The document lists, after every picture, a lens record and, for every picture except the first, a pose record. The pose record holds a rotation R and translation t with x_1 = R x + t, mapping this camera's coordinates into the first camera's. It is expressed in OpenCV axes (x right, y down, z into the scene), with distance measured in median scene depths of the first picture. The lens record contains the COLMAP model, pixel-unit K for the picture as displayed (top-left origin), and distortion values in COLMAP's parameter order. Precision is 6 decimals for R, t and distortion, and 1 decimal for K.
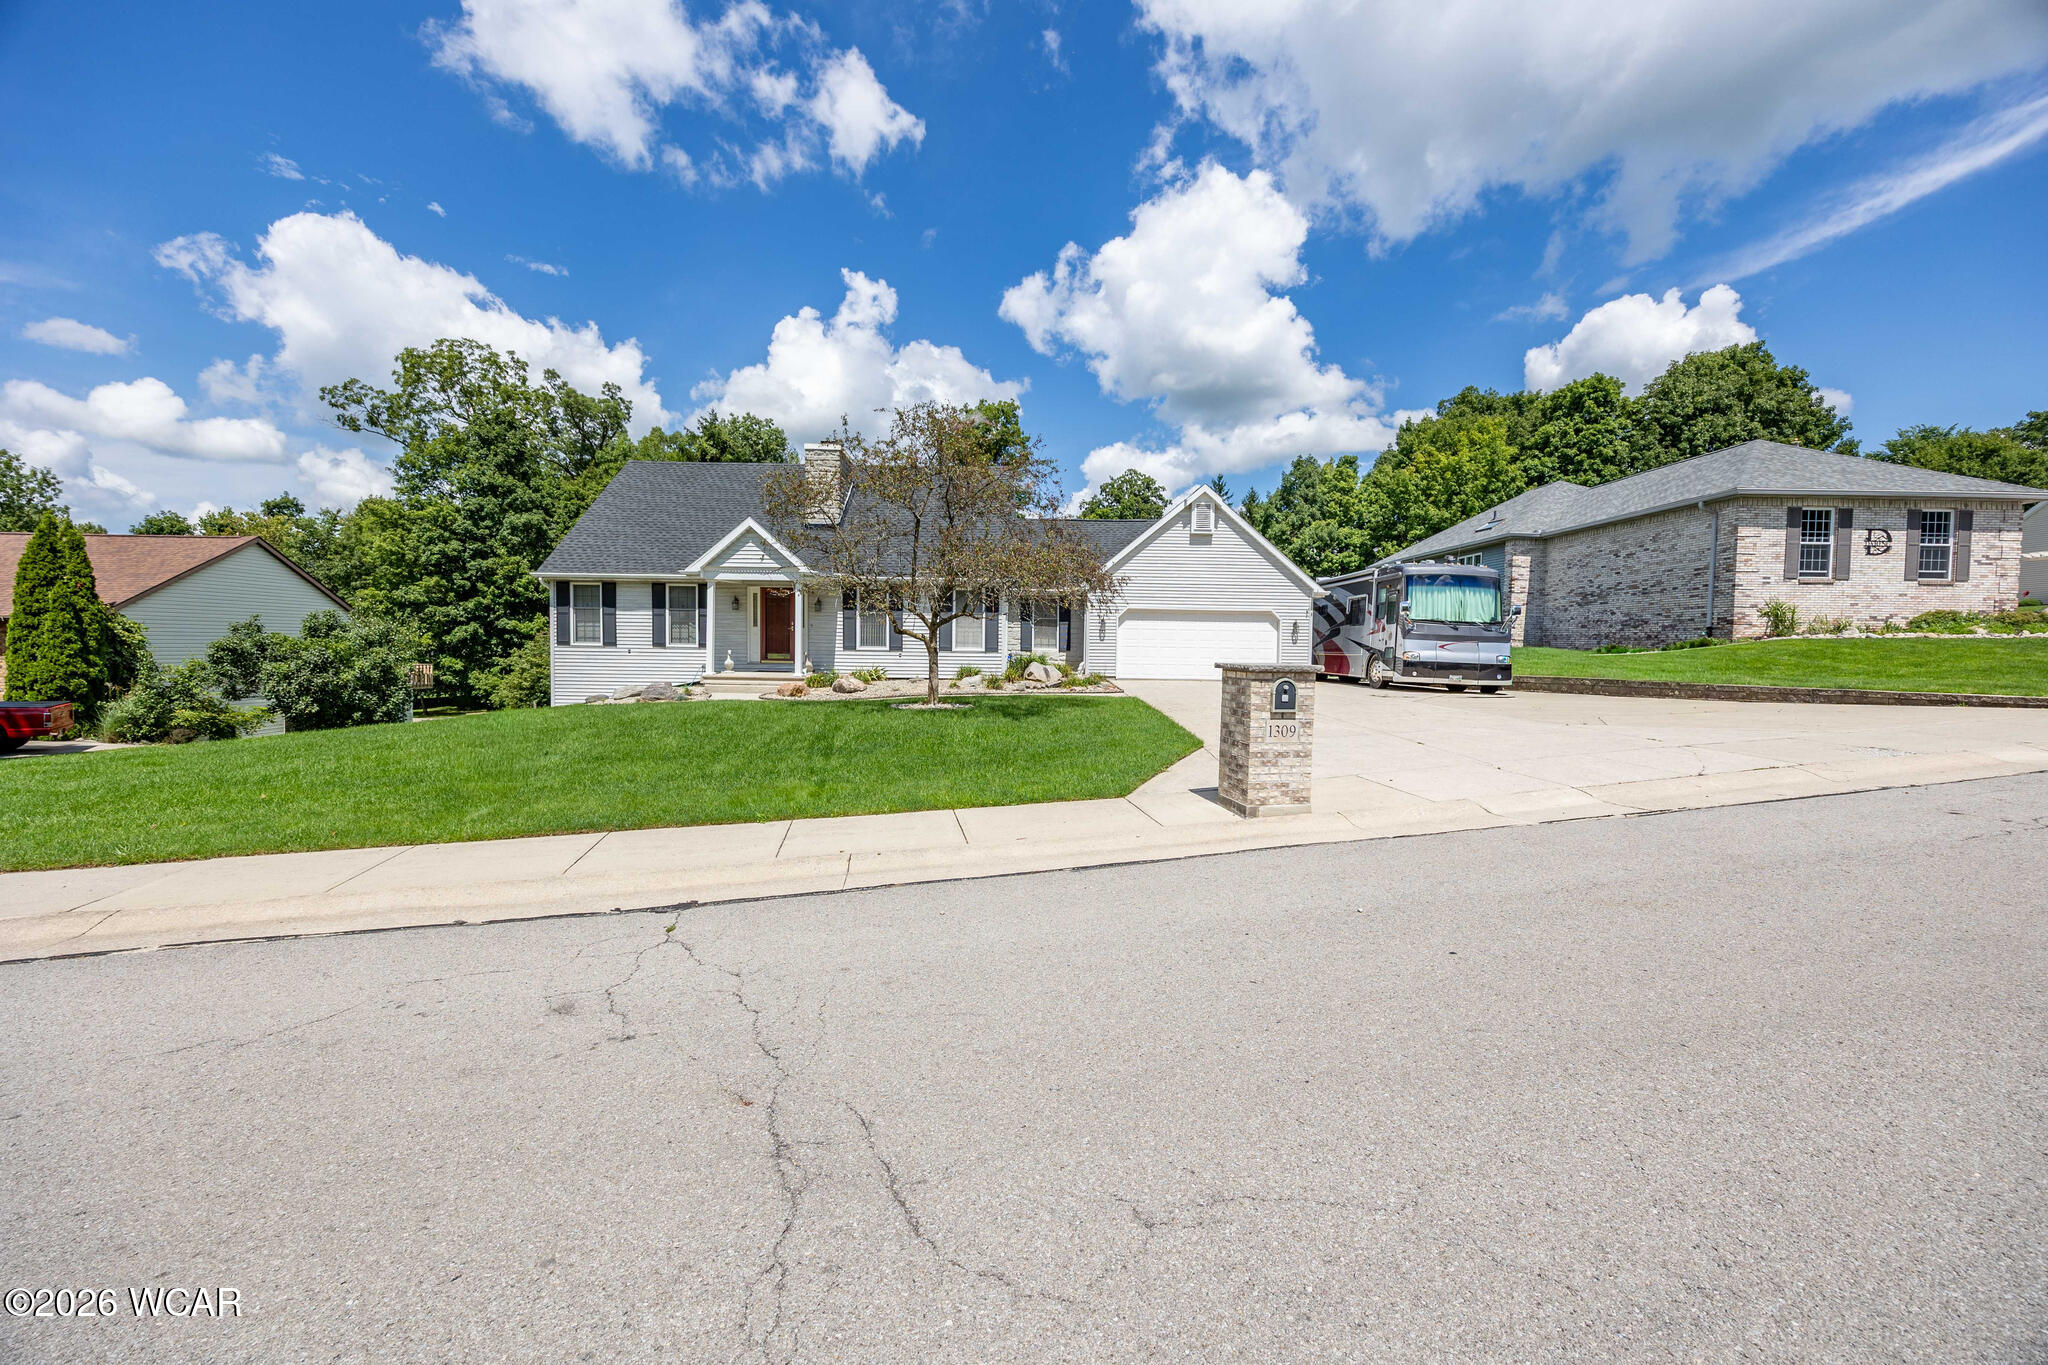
lens RADIAL K [[794.9, 0, 1046.6], [0, 794.9, 684.9], [0, 0, 1]] dist [-0.001385, 0.000047]
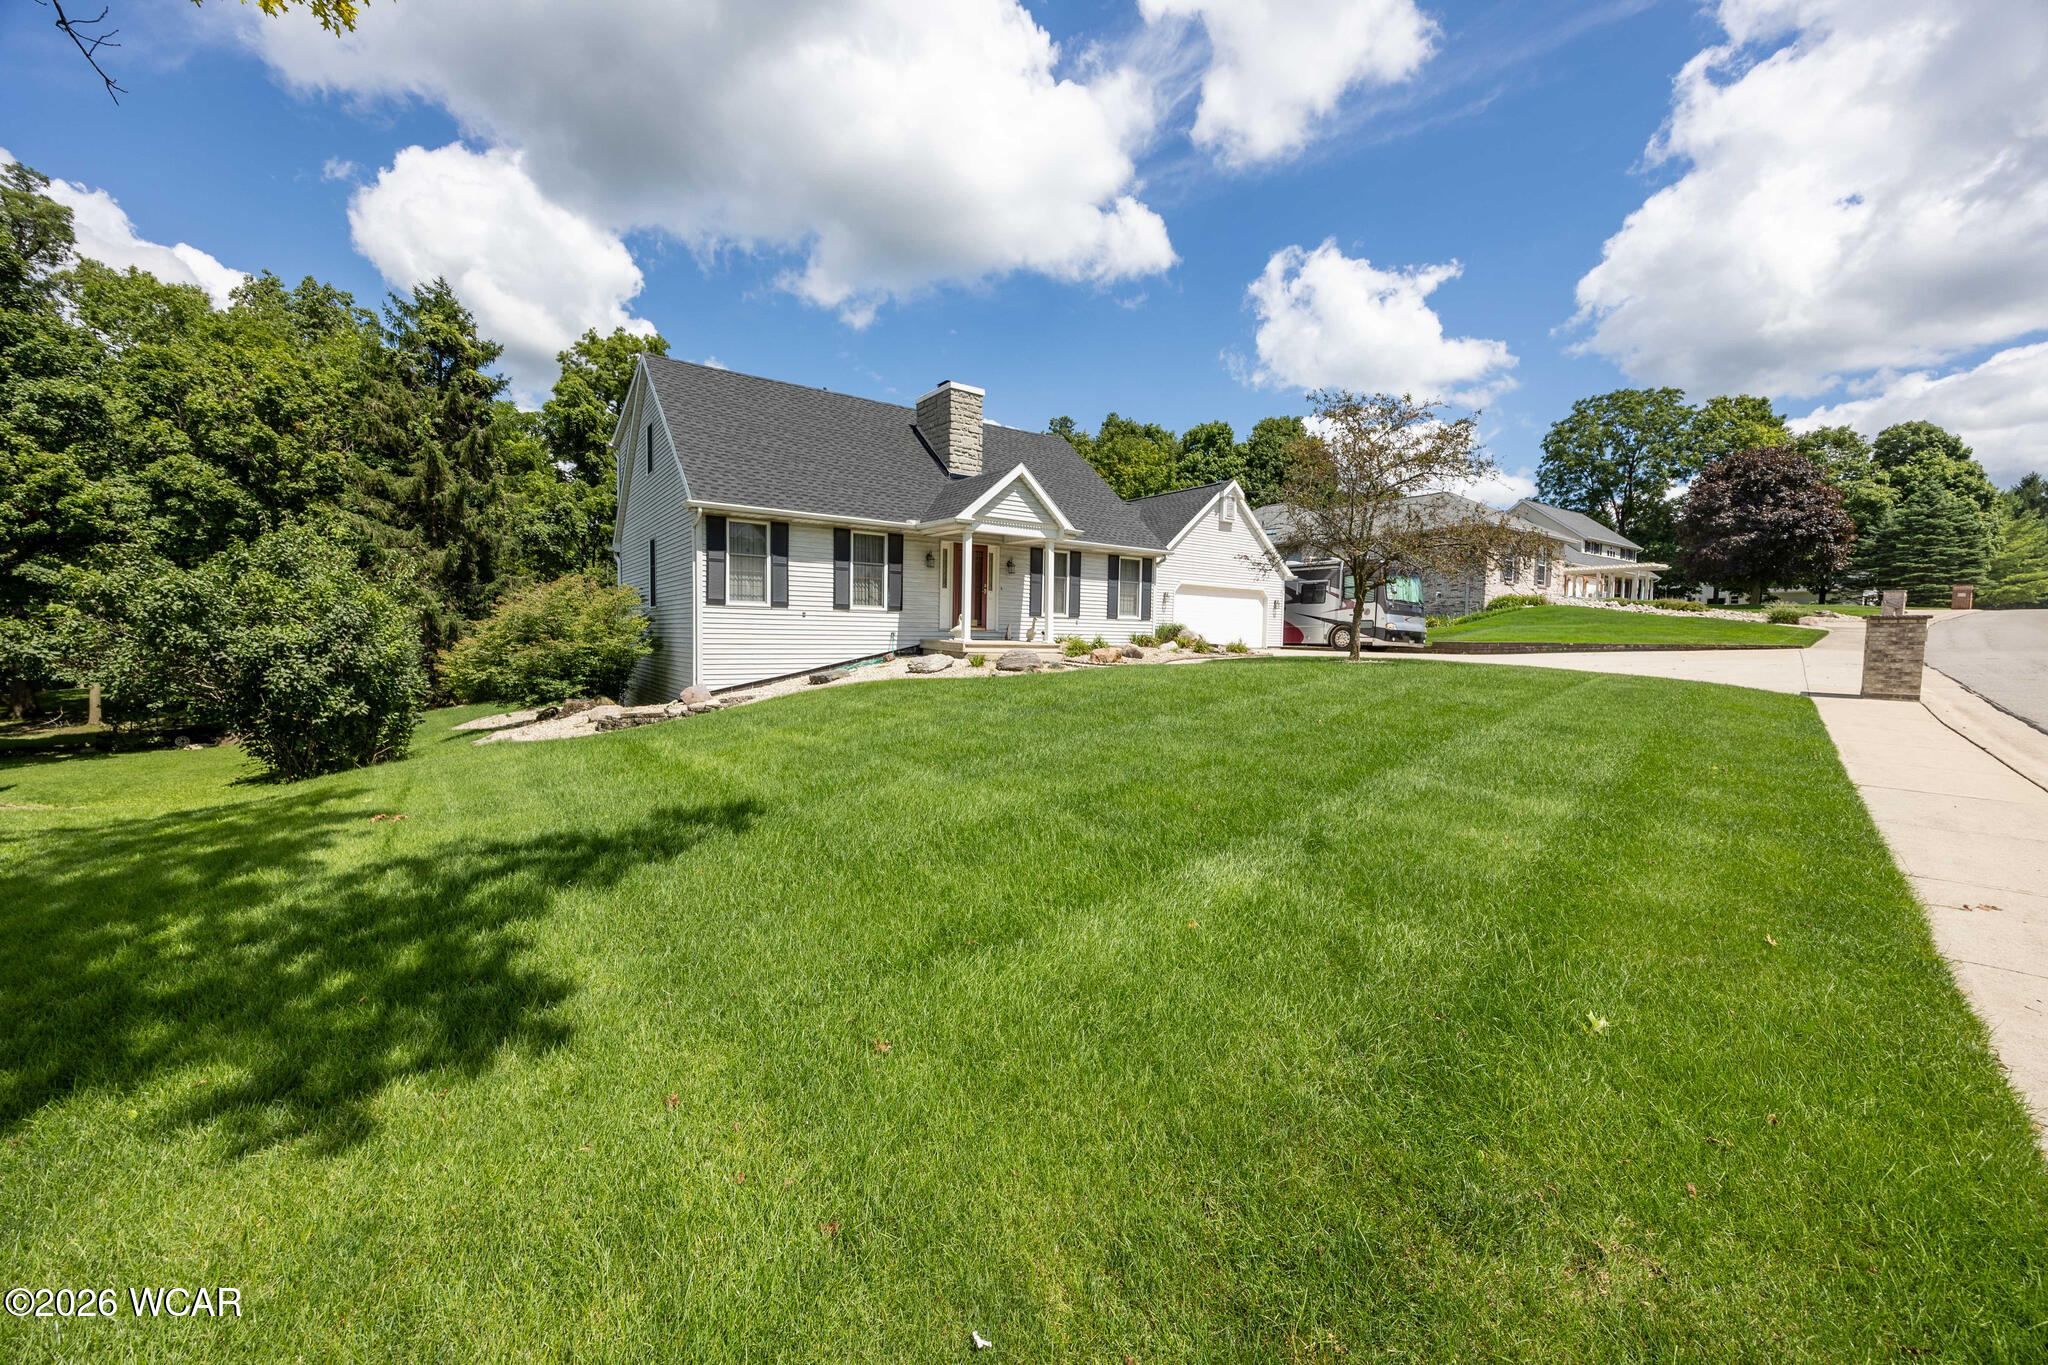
lens RADIAL K [[800.6, 0, 1028.3], [0, 800.6, 682.7], [0, 0, 1]] dist [-0.000977, 0.000506]
pose [[0.806930, -0.035456, 0.589582, -0.806444], [0.026515, 0.999365, 0.023810, 0.010627], [-0.590051, -0.003580, 0.807358, 0.247216]]
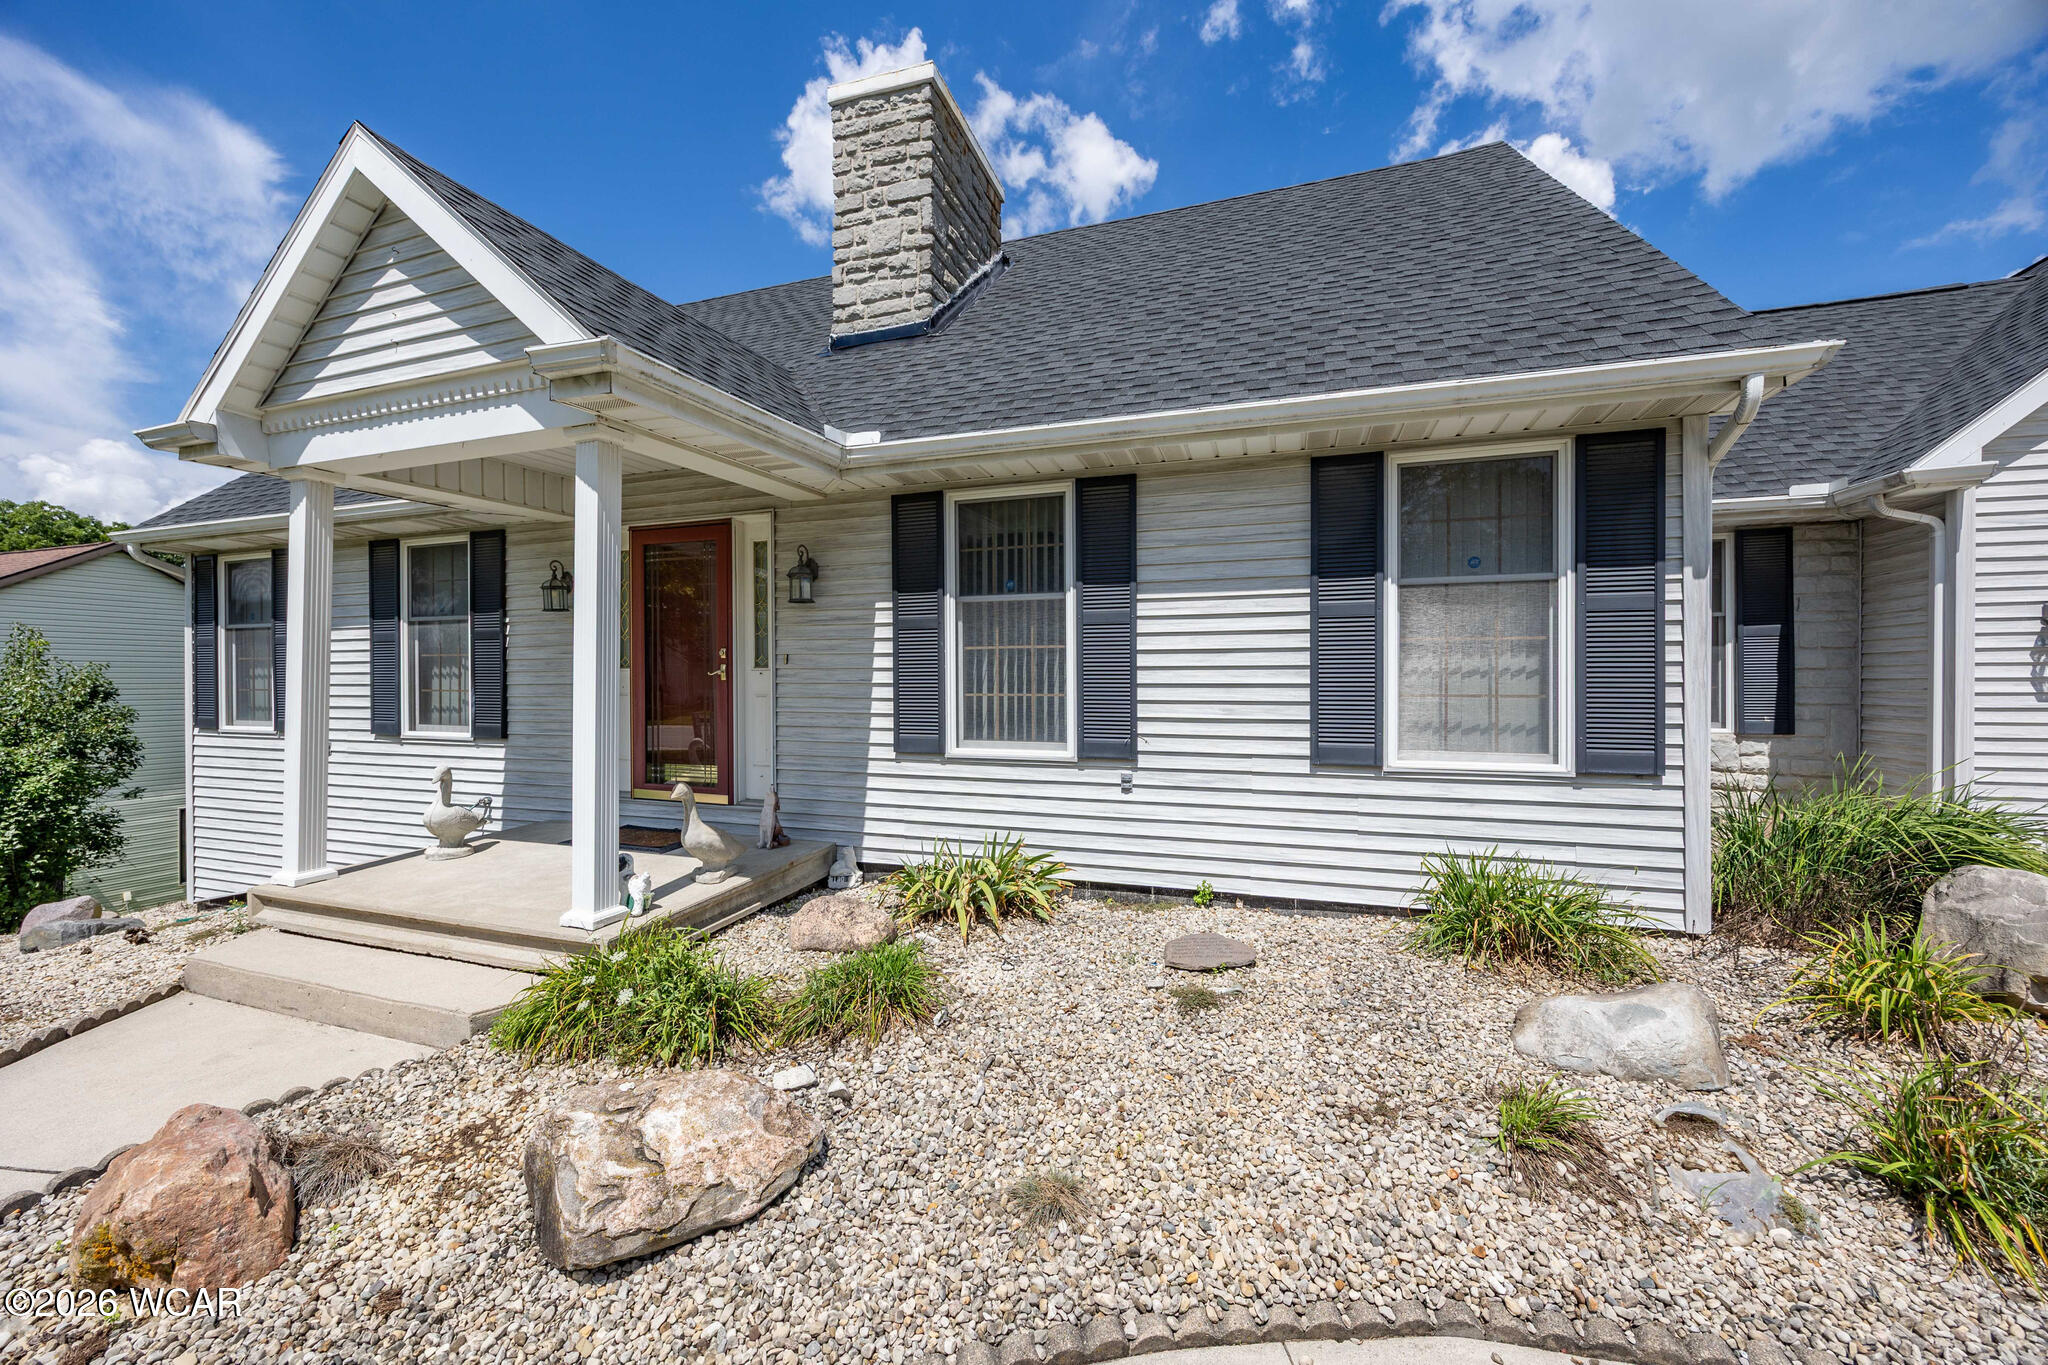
lens RADIAL K [[785.3, 0, 1019.2], [0, 785.3, 685.6], [0, 0, 1]] dist [-0.003717, 0.000356]
pose [[0.944851, -0.012973, -0.327244, -0.139698], [-0.001602, 0.999020, -0.044228, -0.055005], [0.327498, 0.042313, 0.943904, 0.779701]]
